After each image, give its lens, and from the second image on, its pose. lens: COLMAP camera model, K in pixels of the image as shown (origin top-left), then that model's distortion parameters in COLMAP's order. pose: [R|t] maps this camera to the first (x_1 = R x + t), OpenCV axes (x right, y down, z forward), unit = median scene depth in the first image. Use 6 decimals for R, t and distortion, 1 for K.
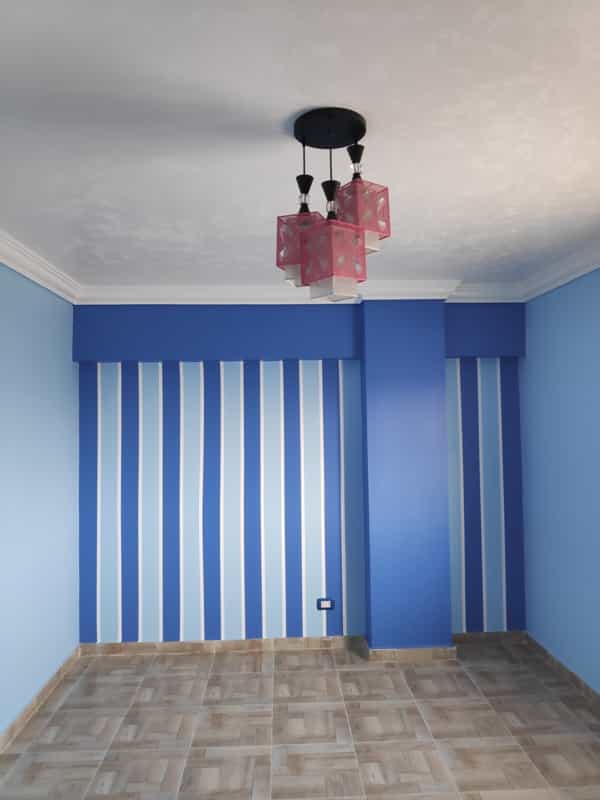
lens RADIAL K [[571.3, 0, 298.2], [0, 571.3, 391.0], [0, 0, 1]] dist [0.009975, -0.026242]
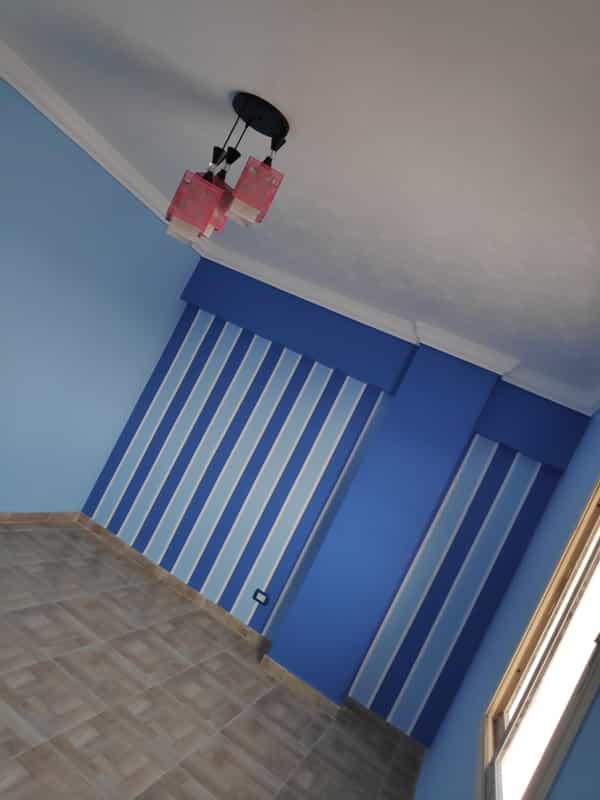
lens RADIAL K [[575.5, 0, 300.0], [0, 575.5, 400.0], [0, 0, 1]] dist [0.003951, -0.012120]
pose [[0.818539, 0.415037, -0.397163, 0.394735], [-0.441621, 0.896796, 0.026988, -0.004767], [0.367375, 0.153304, 0.917351, 0.023461]]
